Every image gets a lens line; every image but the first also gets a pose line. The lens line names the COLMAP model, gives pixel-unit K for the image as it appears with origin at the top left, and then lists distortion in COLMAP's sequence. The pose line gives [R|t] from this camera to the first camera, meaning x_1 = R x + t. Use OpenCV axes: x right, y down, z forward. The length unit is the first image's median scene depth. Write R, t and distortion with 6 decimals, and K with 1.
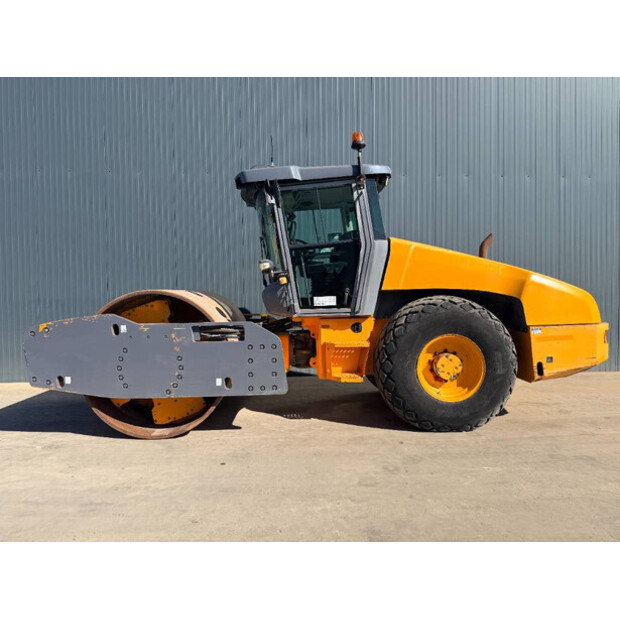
lens RADIAL K [[441.0, 0, 310.5], [0, 441.0, 310.7], [0, 0, 1]] dist [0.051176, -0.052422]
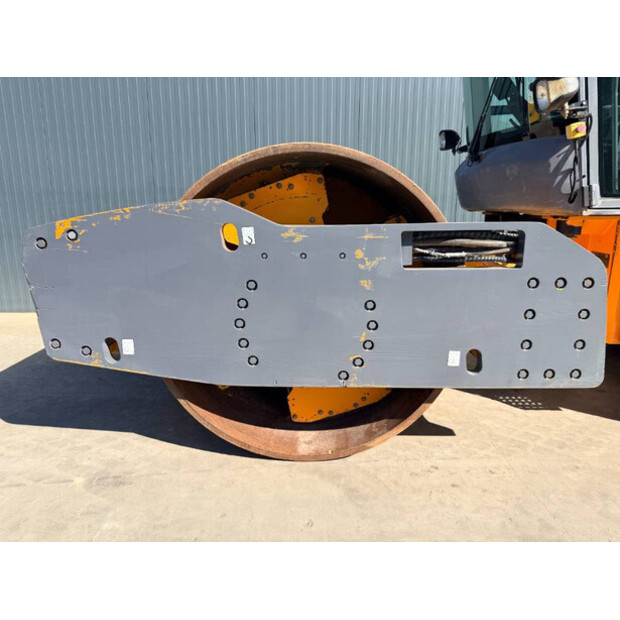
lens RADIAL K [[441.0, 0, 309.6], [0, 441.0, 310.6], [0, 0, 1]] dist [0.051176, -0.052422]
pose [[0.999200, 0.021301, -0.033846, -0.324827], [-0.014228, 0.980316, 0.196921, 0.025687], [0.037375, -0.196282, 0.979835, 0.536052]]
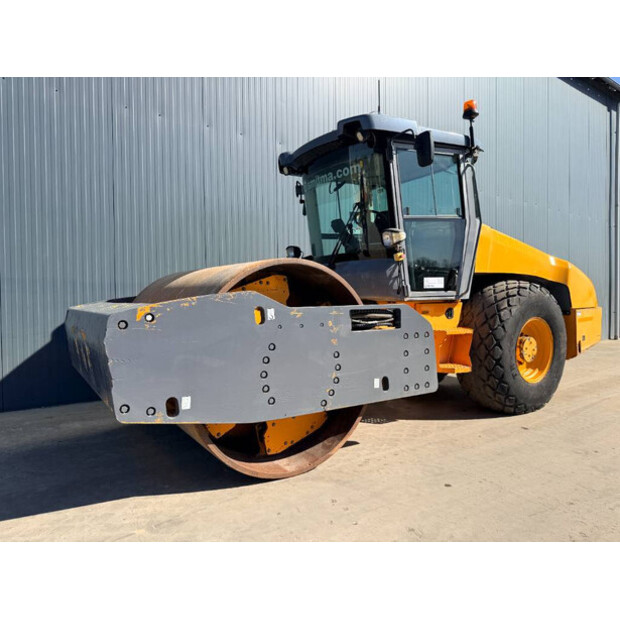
lens RADIAL K [[441.0, 0, 305.9], [0, 441.0, 310.0], [0, 0, 1]] dist [0.051176, -0.052422]
pose [[0.854851, -0.005838, 0.518840, -0.672834], [0.012483, 0.999879, -0.009317, 0.039269], [-0.518723, 0.014442, 0.854820, 0.394243]]
